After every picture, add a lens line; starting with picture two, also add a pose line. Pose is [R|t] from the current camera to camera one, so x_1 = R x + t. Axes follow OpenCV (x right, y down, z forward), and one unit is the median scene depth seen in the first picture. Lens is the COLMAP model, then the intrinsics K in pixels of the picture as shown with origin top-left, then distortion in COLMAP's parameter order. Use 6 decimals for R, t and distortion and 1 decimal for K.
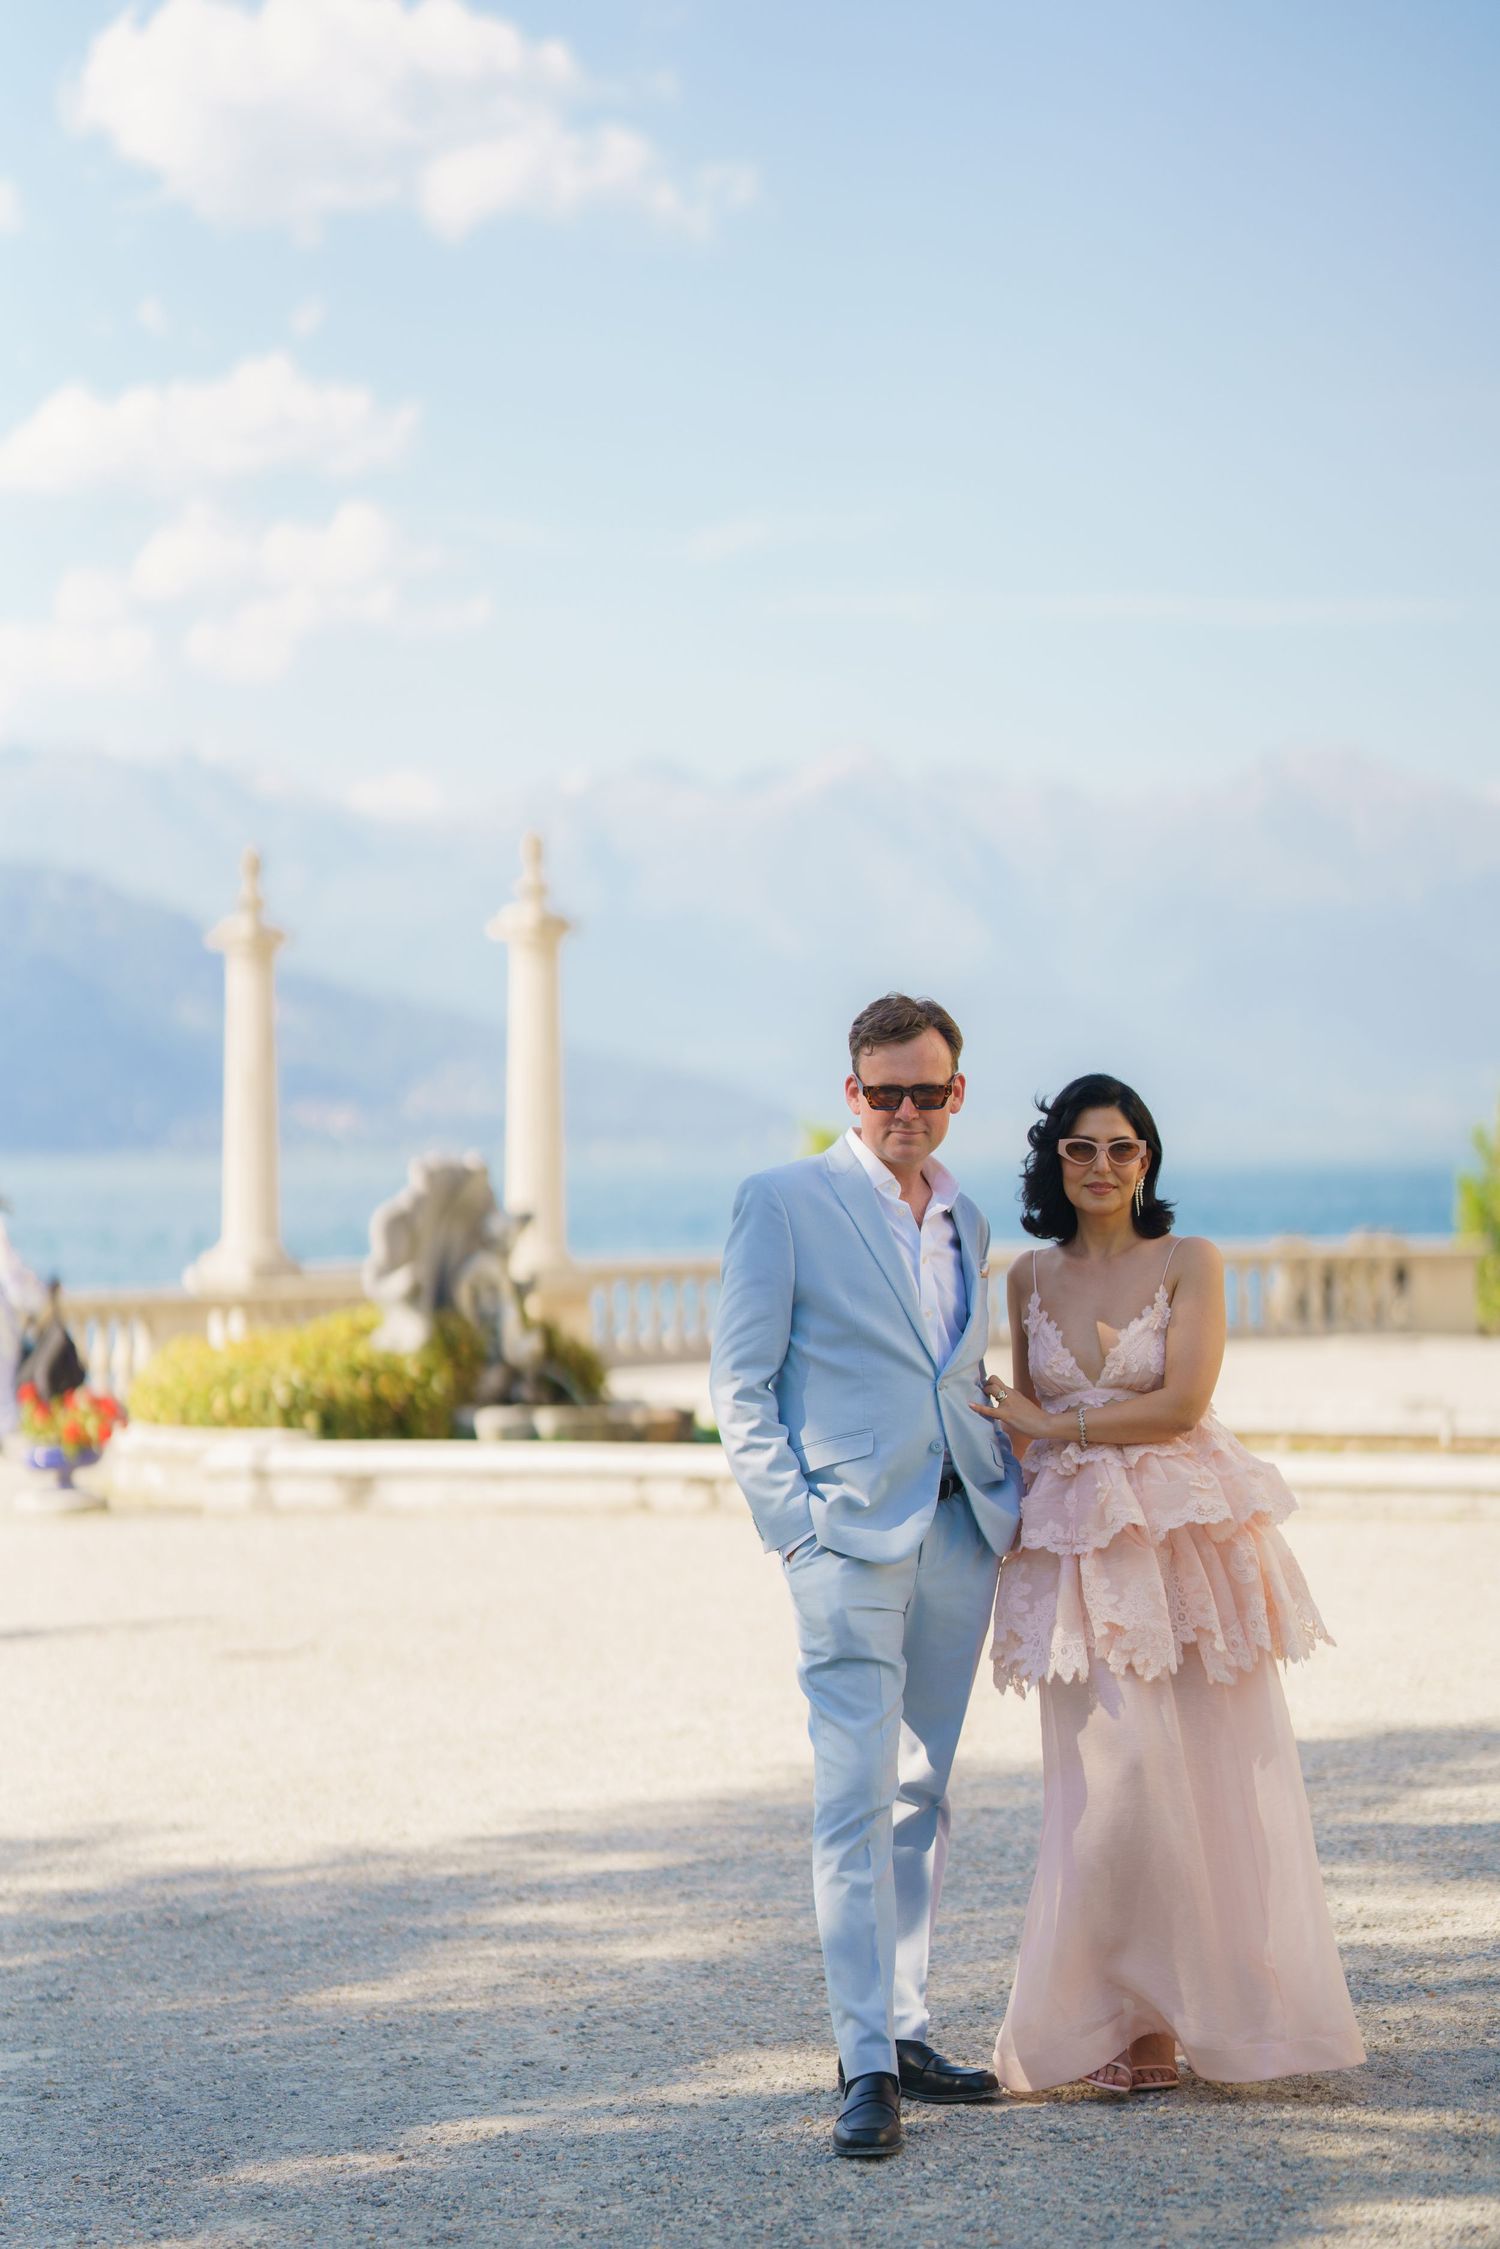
lens RADIAL K [[5354.7, 0, 712.0], [0, 5354.7, 1078.7], [0, 0, 1]] dist [0.709420, 0.123602]
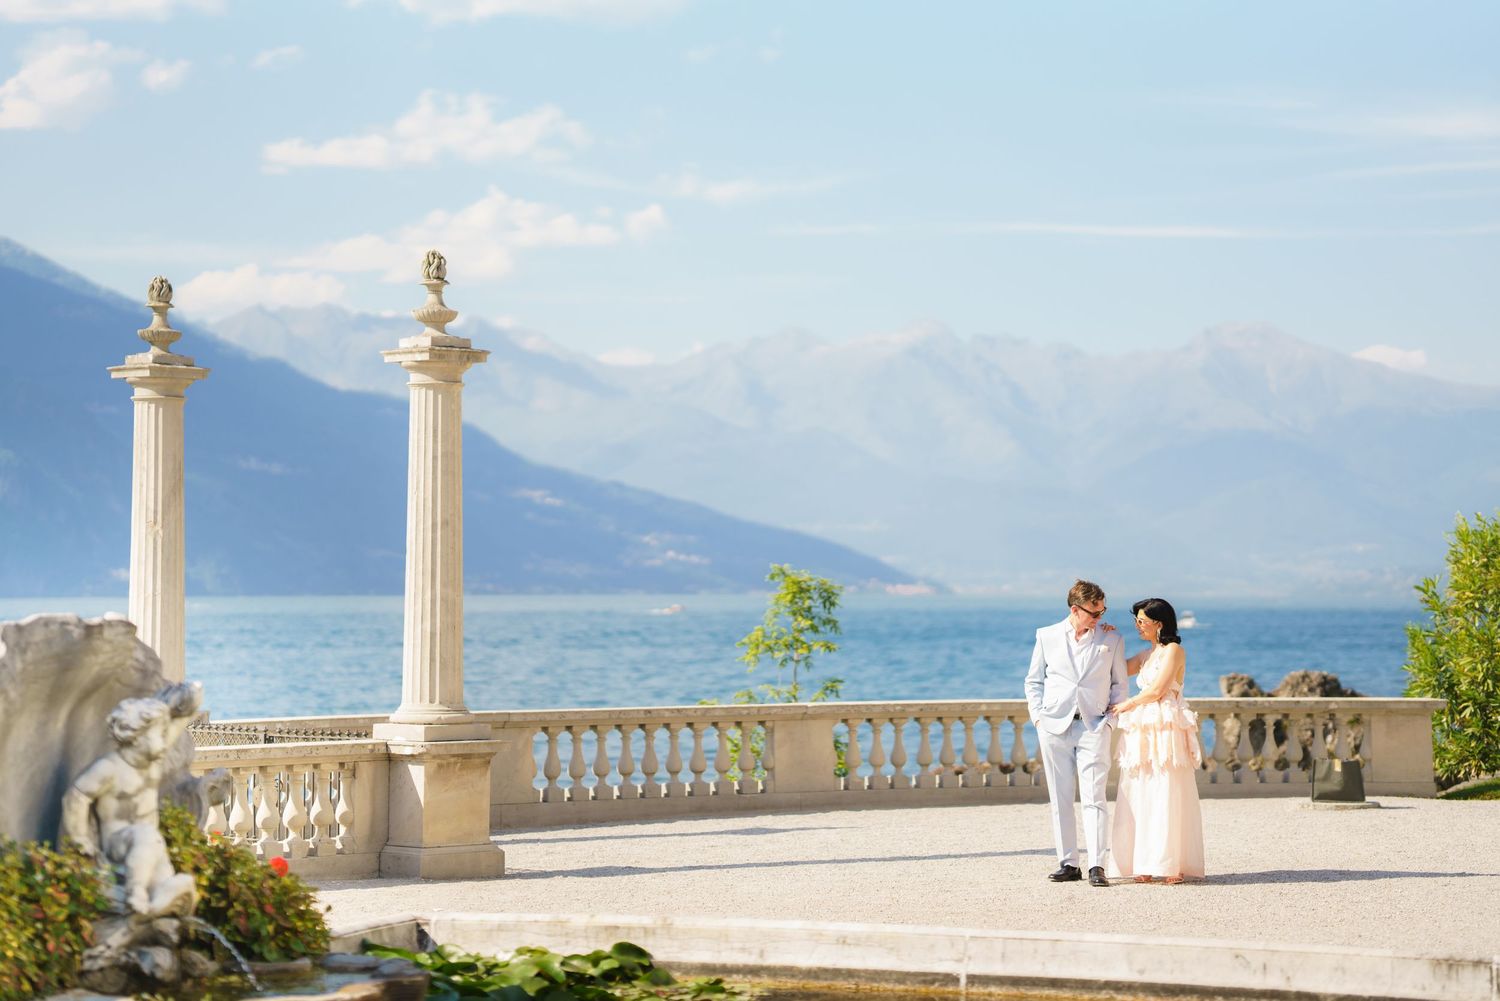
lens RADIAL K [[3569.2, 0, 816.8], [0, 3569.2, 499.4], [0, 0, 1]] dist [0.635910, 1.505962]
pose [[0.999957, 0.007875, -0.004880, 0.036617], [-0.007936, 0.999890, -0.012509, 0.003419], [0.004781, 0.012547, 0.999910, 0.382167]]
